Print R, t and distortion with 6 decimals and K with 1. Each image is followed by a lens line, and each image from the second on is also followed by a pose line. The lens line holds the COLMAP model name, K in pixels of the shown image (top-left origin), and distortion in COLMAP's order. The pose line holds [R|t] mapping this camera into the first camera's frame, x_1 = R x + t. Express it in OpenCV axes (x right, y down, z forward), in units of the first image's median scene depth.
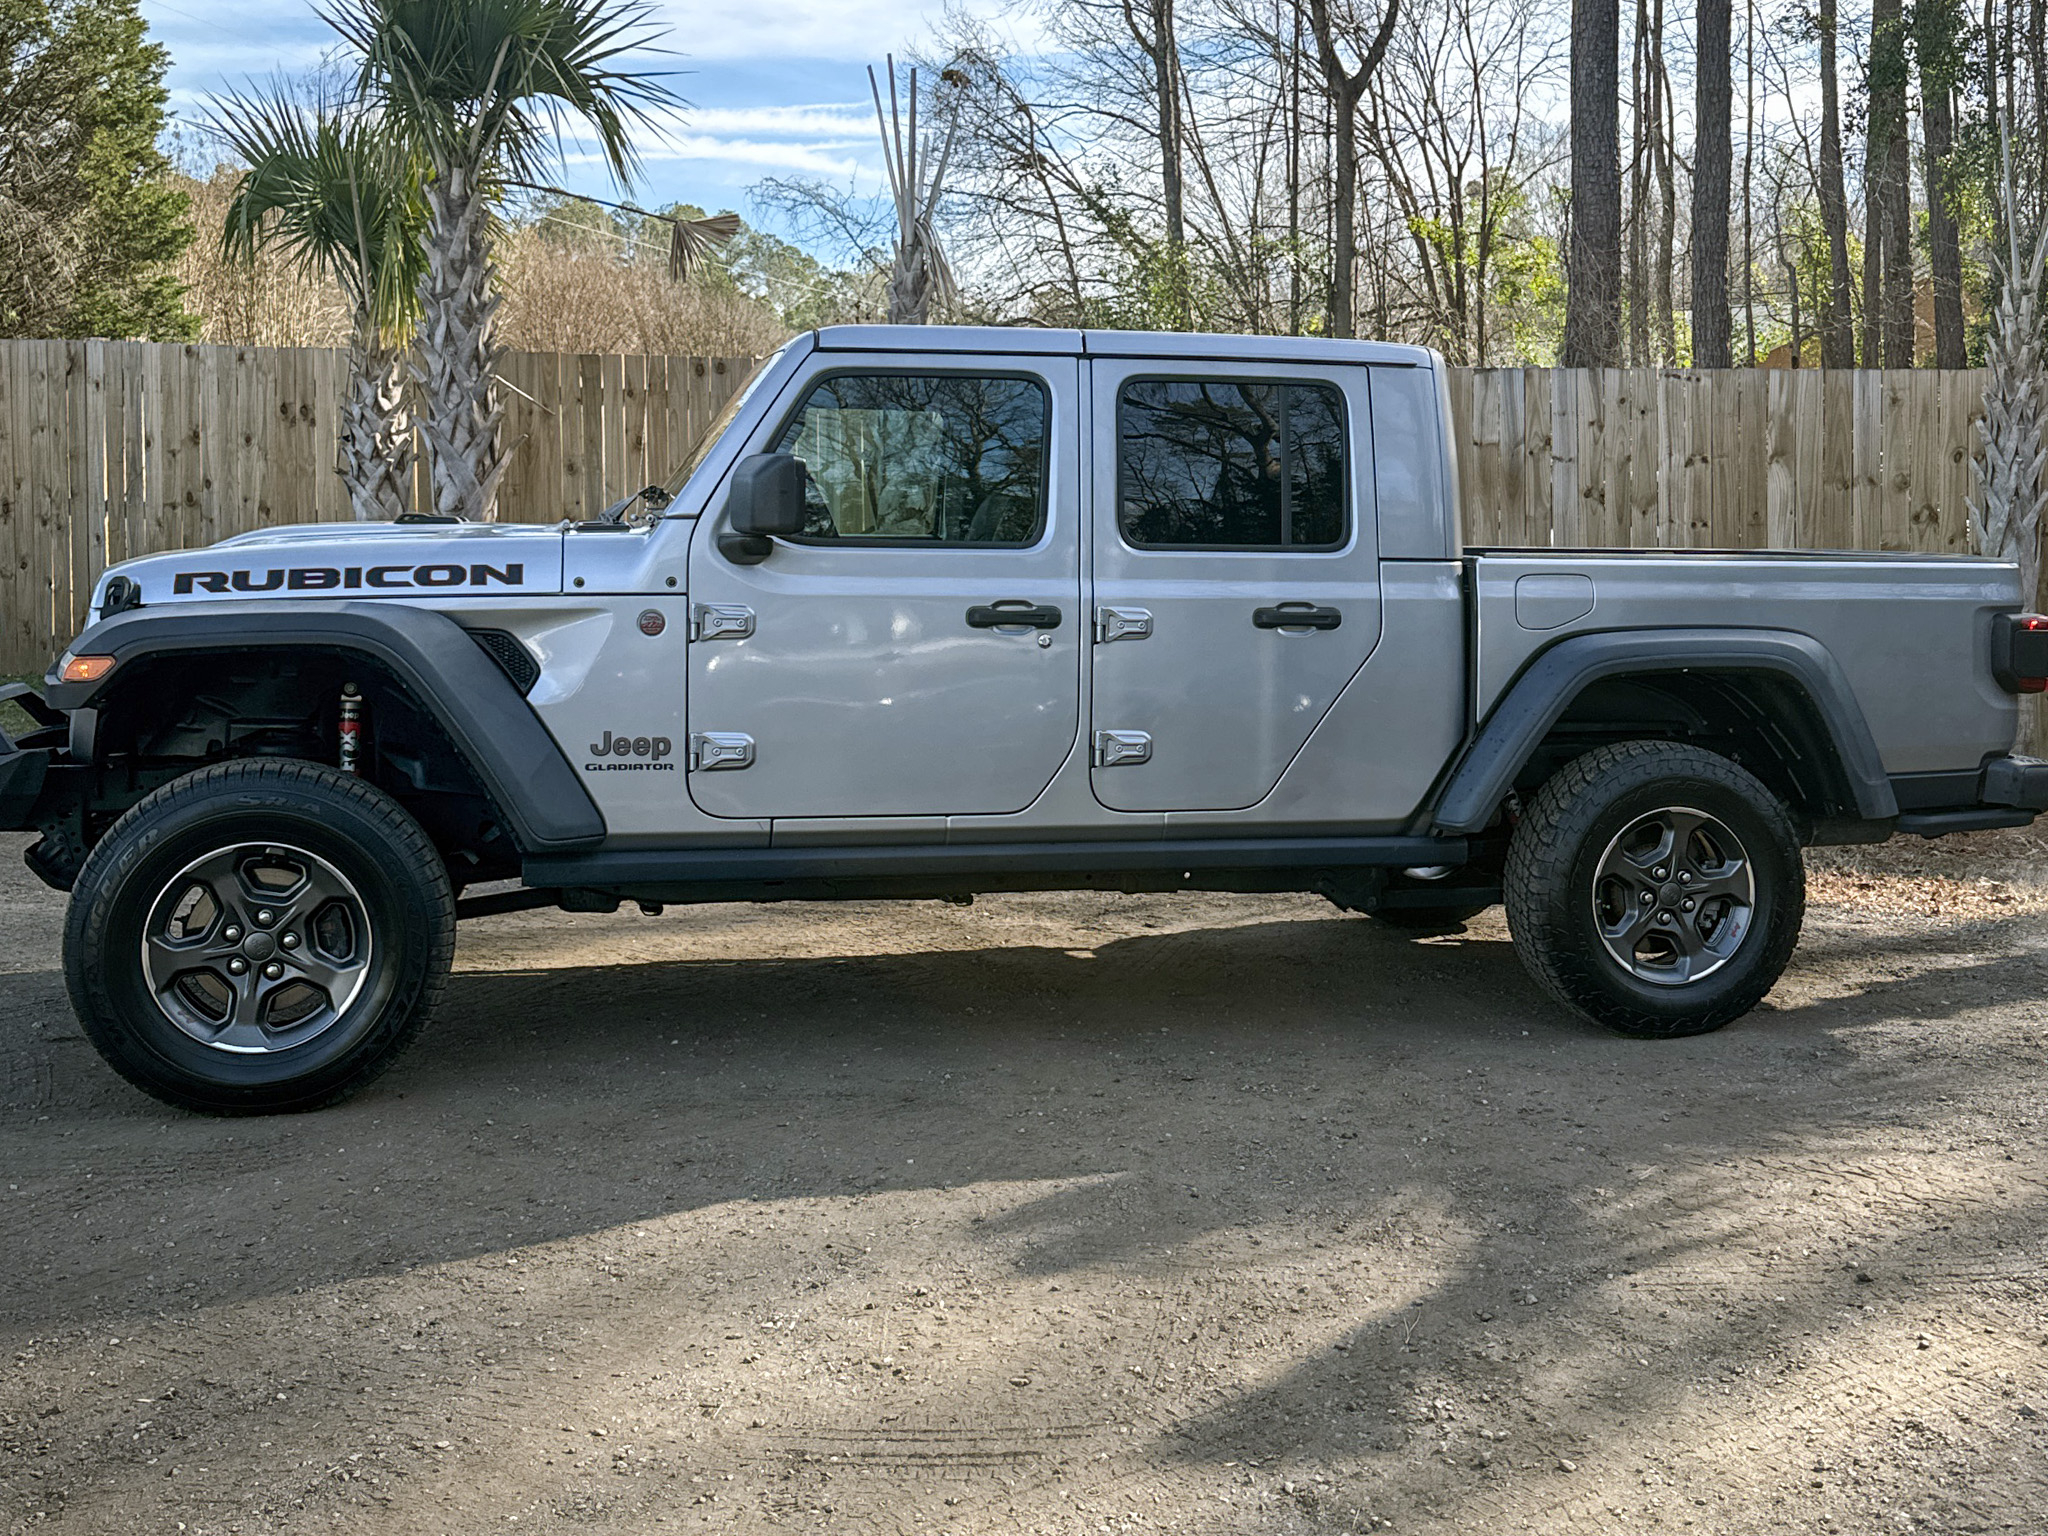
lens RADIAL K [[2087.2, 0, 1145.2], [0, 2087.2, 602.9], [0, 0, 1]] dist [0.094029, -0.022933]
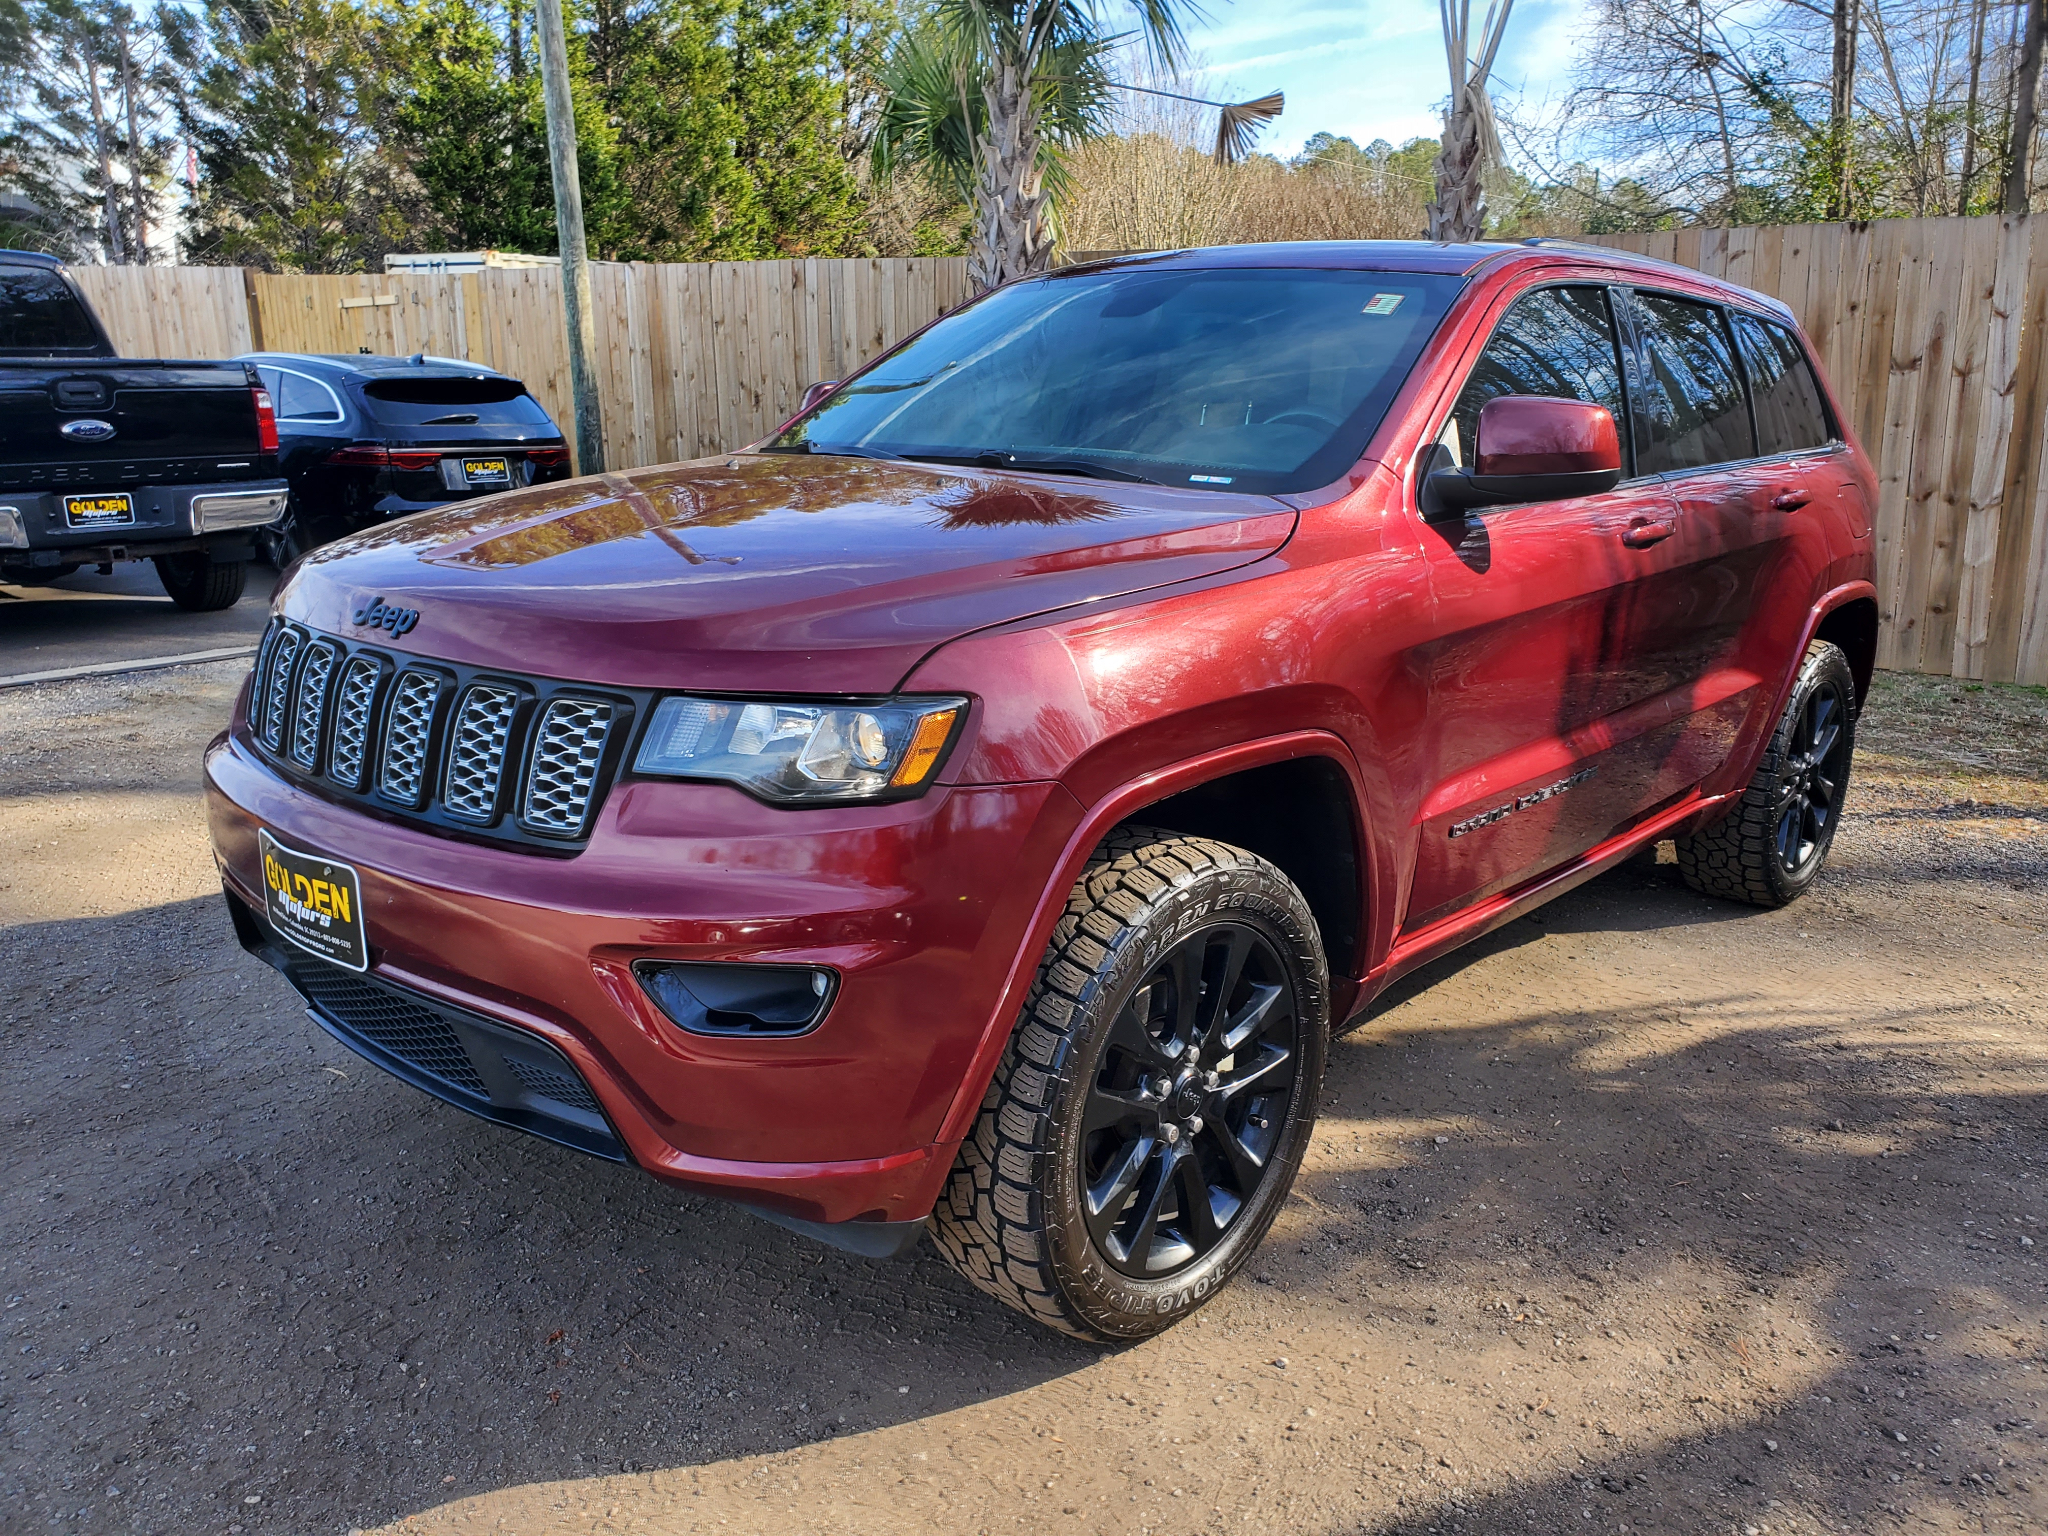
lens RADIAL K [[1606.0, 0, 1081.9], [0, 1606.0, 770.5], [0, 0, 1]] dist [0.042683, -0.039448]
pose [[0.915373, 0.082831, -0.393994, 0.046721], [-0.008071, 0.982186, 0.187737, -0.010711], [0.402525, -0.168669, 0.899736, 0.202593]]
